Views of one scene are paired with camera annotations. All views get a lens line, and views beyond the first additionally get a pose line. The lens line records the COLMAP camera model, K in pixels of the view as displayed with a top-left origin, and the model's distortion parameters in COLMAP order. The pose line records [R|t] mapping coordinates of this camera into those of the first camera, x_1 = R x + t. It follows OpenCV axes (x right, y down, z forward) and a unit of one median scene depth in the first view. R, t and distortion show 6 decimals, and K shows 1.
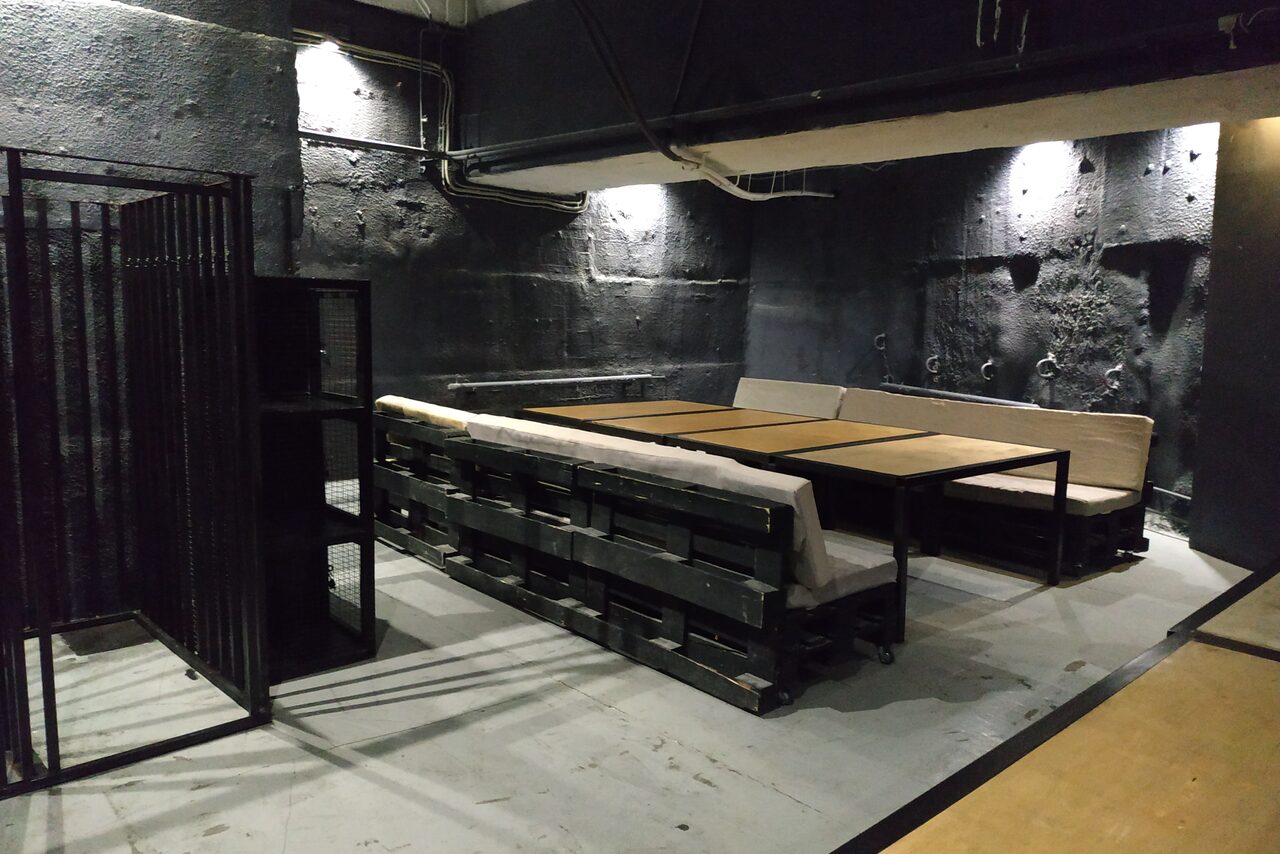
lens RADIAL K [[903.3, 0, 640.5], [0, 903.3, 425.2], [0, 0, 1]] dist [-0.026413, -0.002587]
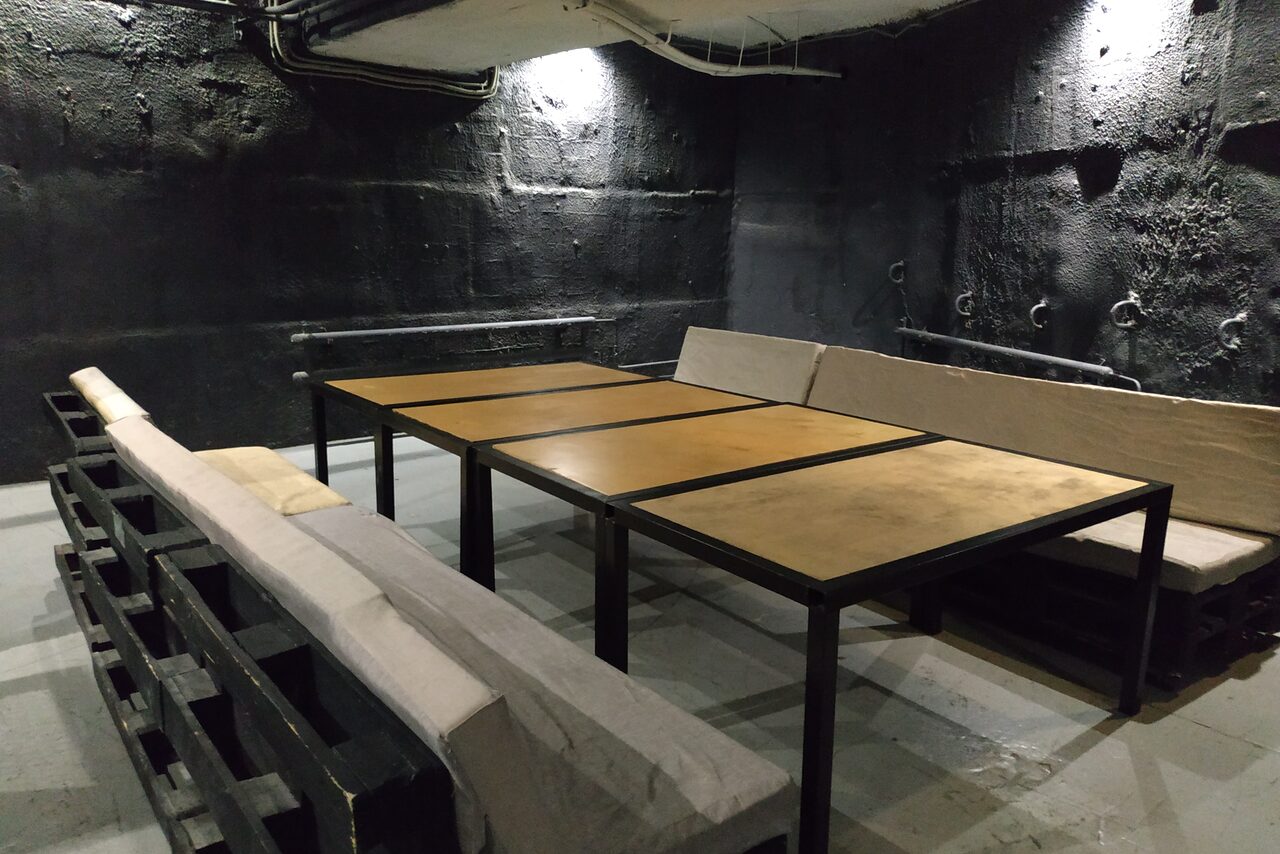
lens RADIAL K [[903.3, 0, 644.6], [0, 903.3, 428.8], [0, 0, 1]] dist [-0.026413, -0.002587]
pose [[0.998570, 0.005374, -0.053186, 0.118473], [-0.000665, 0.996105, 0.088176, -0.035222], [0.053453, -0.088014, 0.994684, 0.283856]]
